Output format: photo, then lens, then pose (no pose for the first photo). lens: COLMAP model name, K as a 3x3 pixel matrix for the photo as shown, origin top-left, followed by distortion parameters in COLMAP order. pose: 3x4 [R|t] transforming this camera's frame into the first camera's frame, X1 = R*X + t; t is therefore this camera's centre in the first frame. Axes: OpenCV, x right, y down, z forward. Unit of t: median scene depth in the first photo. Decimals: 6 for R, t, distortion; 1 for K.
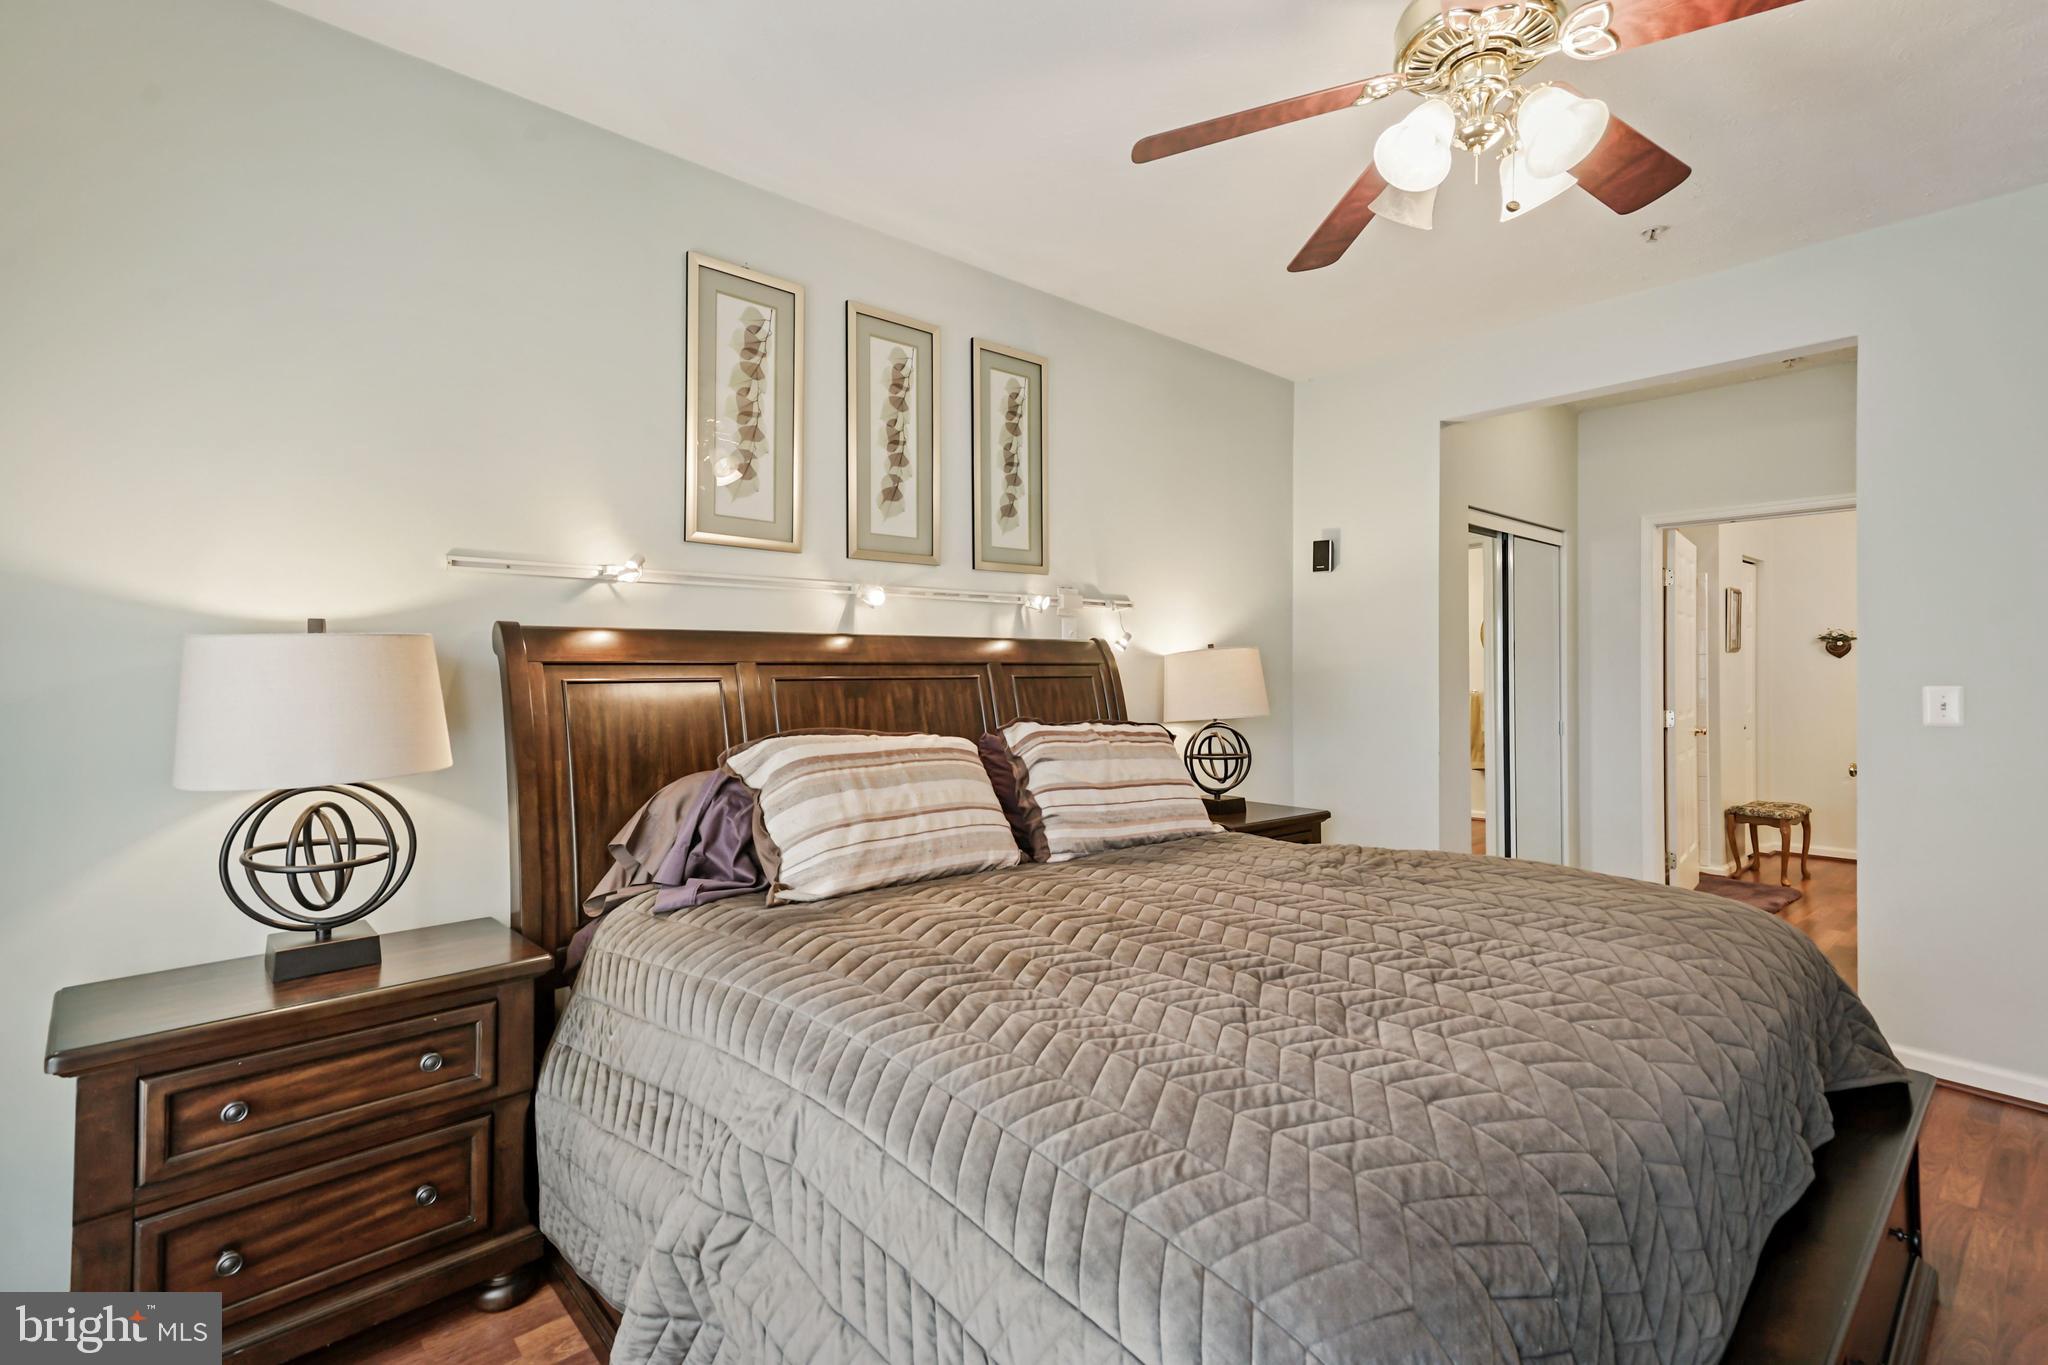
lens RADIAL K [[946.8, 0, 1031.7], [0, 946.8, 680.5], [0, 0, 1]] dist [0.000063, -0.000140]
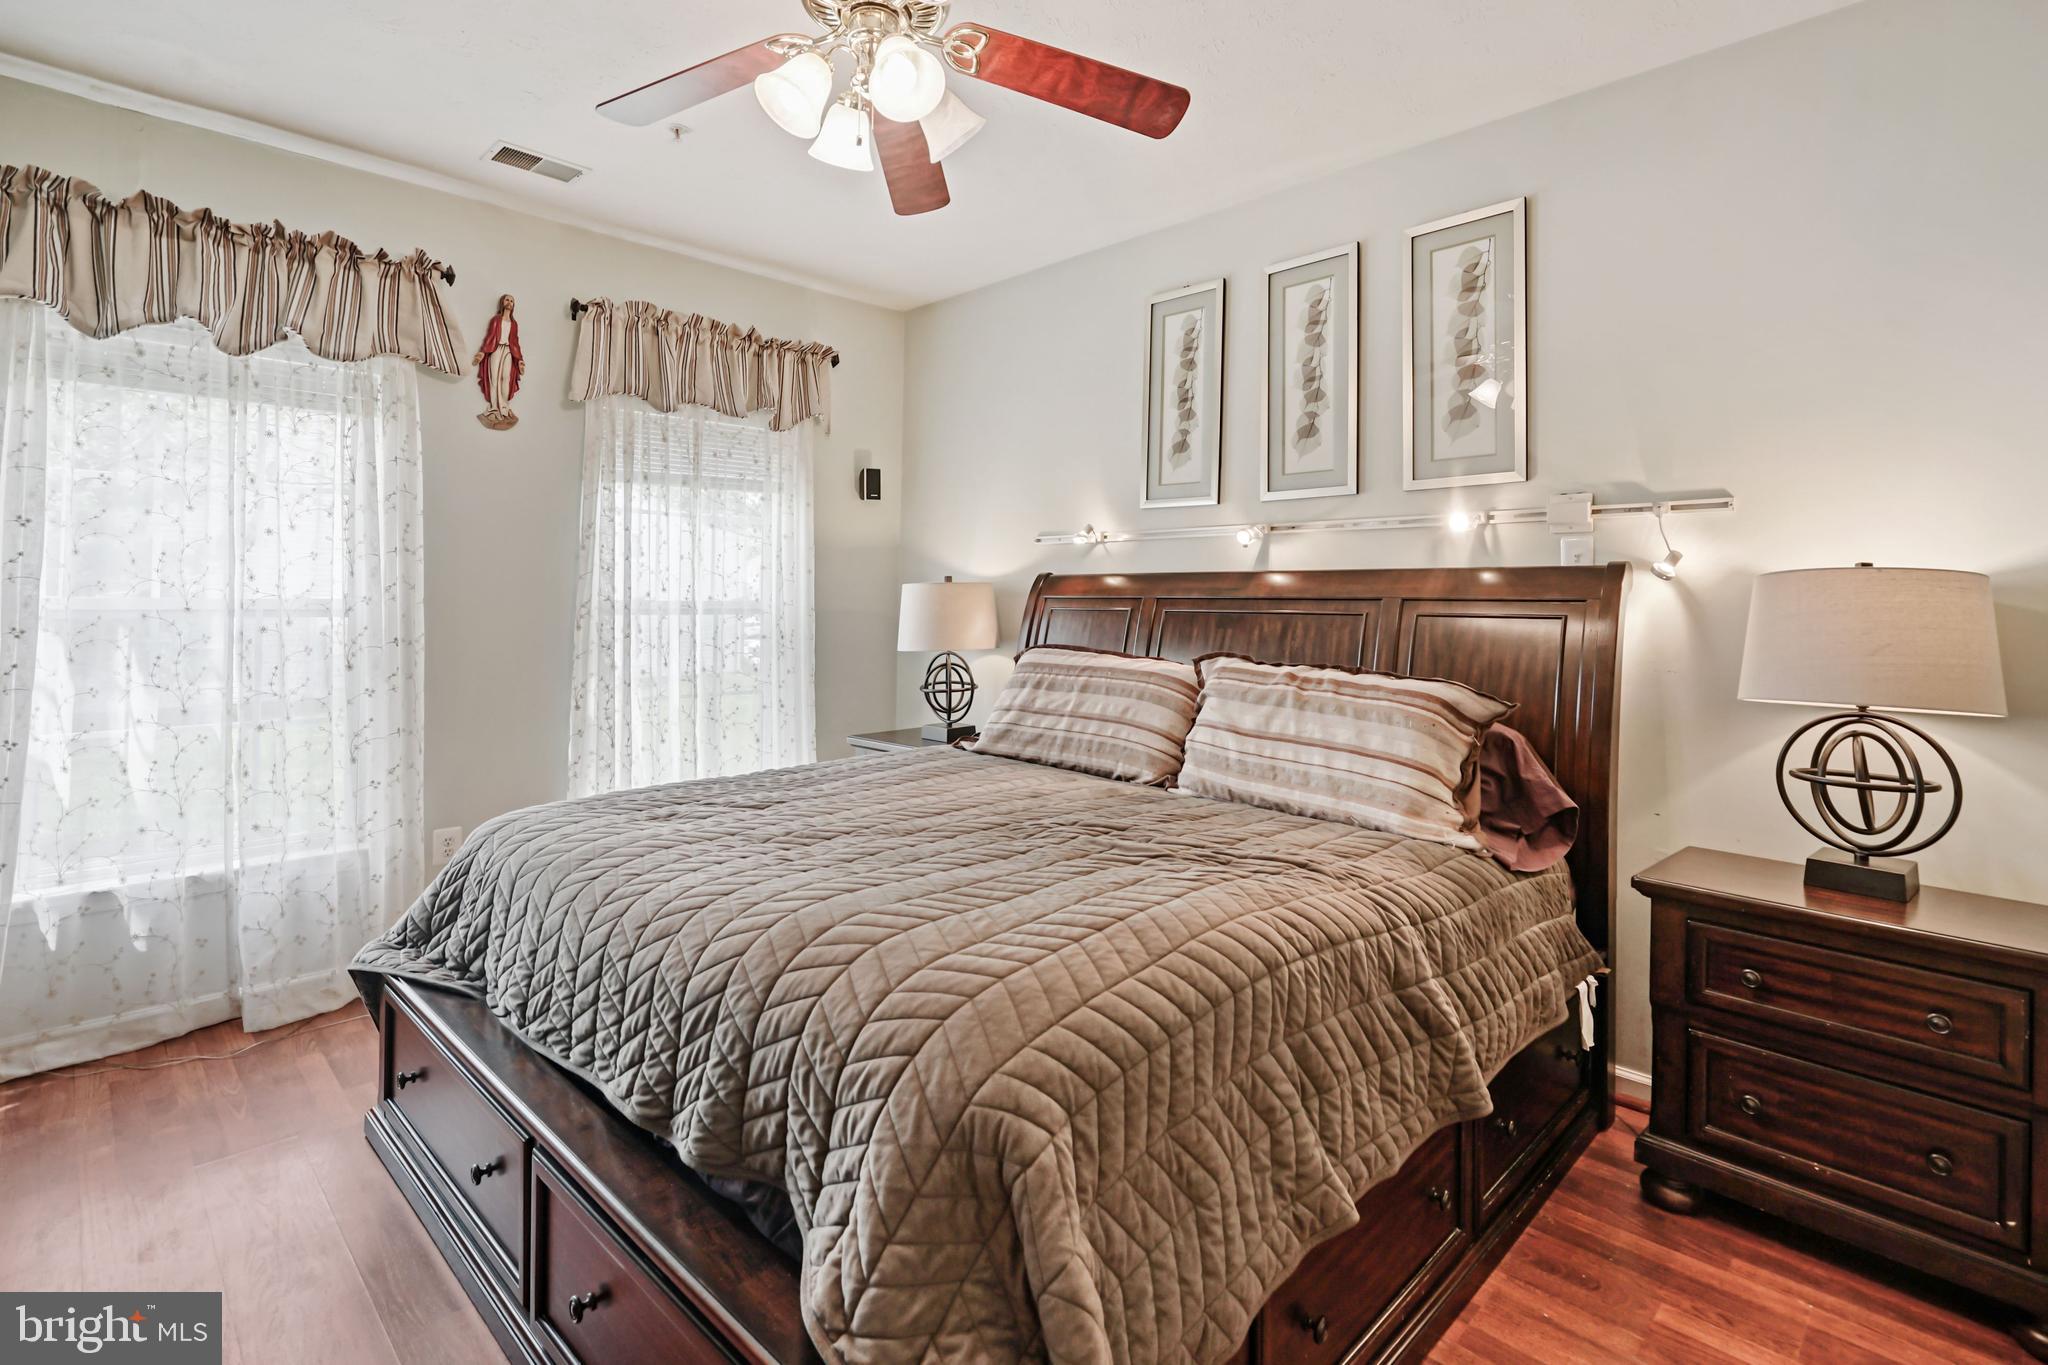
lens RADIAL K [[956.6, 0, 1275.7], [0, 956.6, 599.9], [0, 0, 1]] dist [0.000003, -0.000003]
pose [[0.177179, 0.001089, -0.984178, 0.857227], [-0.021537, 0.999764, -0.002771, -0.012422], [0.983943, 0.021687, 0.177161, 0.787436]]
